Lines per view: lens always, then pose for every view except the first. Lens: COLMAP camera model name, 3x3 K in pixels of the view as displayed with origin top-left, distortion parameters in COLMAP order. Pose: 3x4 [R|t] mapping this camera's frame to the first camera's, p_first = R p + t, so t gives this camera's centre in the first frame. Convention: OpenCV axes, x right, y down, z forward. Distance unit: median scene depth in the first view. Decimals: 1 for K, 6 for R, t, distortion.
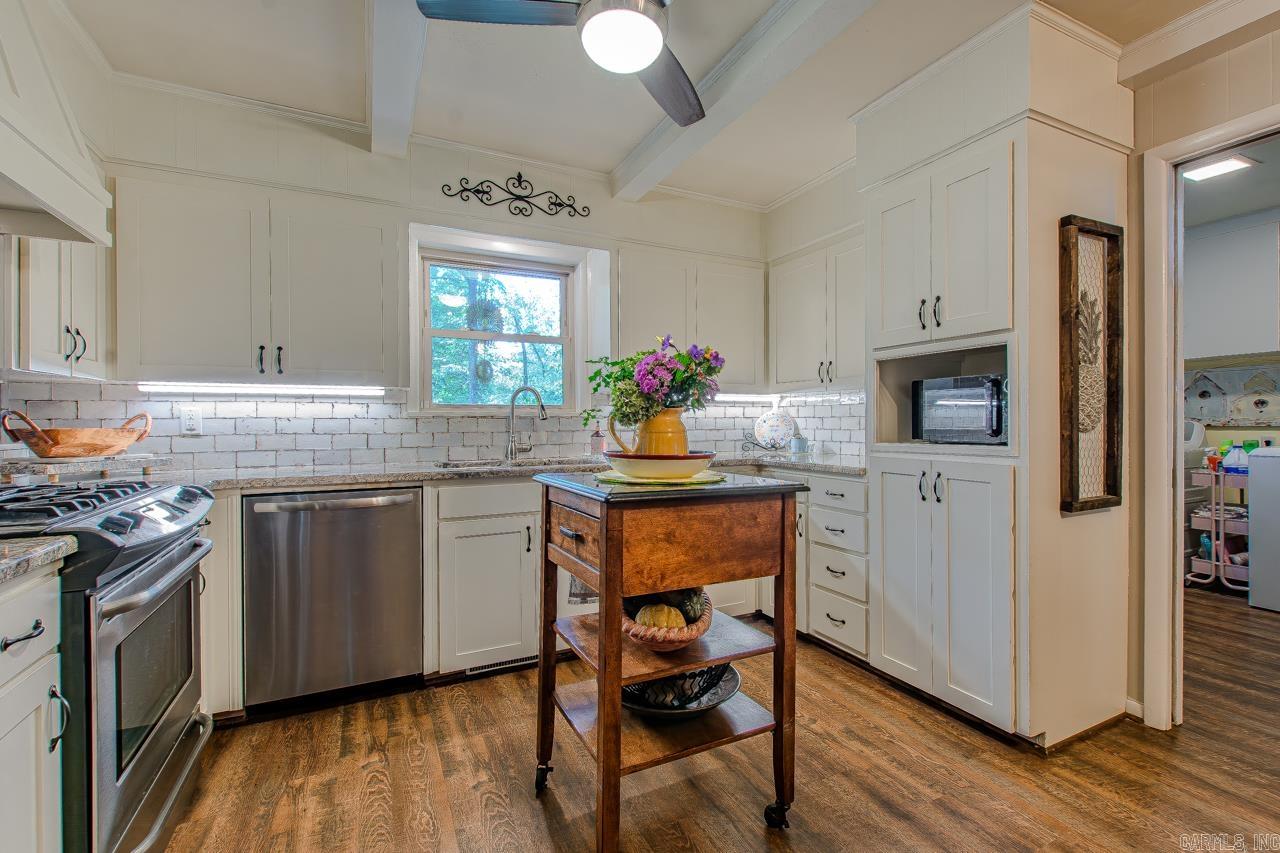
lens RADIAL K [[572.4, 0, 652.6], [0, 572.4, 426.1], [0, 0, 1]] dist [0.003381, 0.000192]
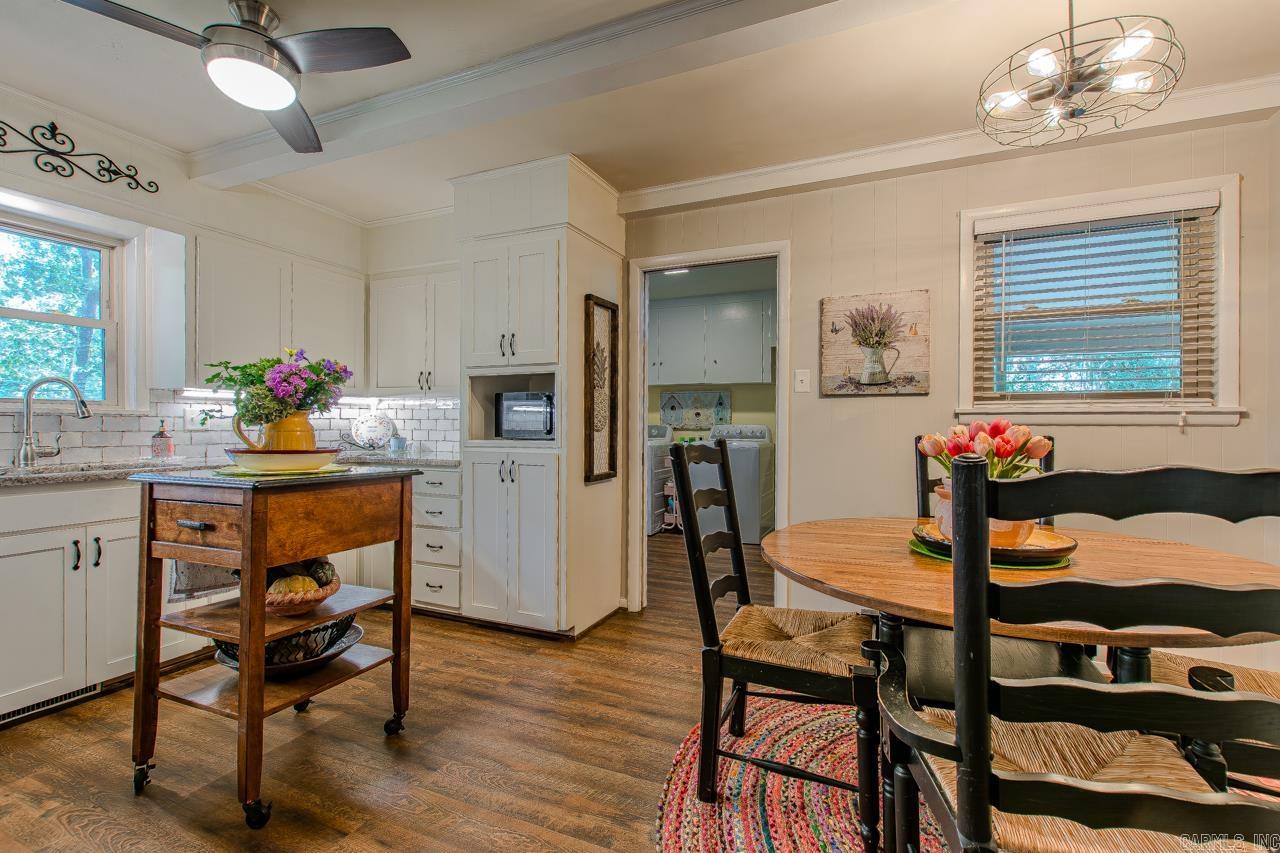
lens RADIAL K [[572.4, 0, 652.6], [0, 572.4, 426.1], [0, 0, 1]] dist [0.003381, 0.000192]
pose [[0.768685, 0.006248, 0.639597, -0.135642], [-0.004120, 0.999980, -0.004817, 0.002716], [-0.639615, 0.001068, 0.768695, -0.300686]]
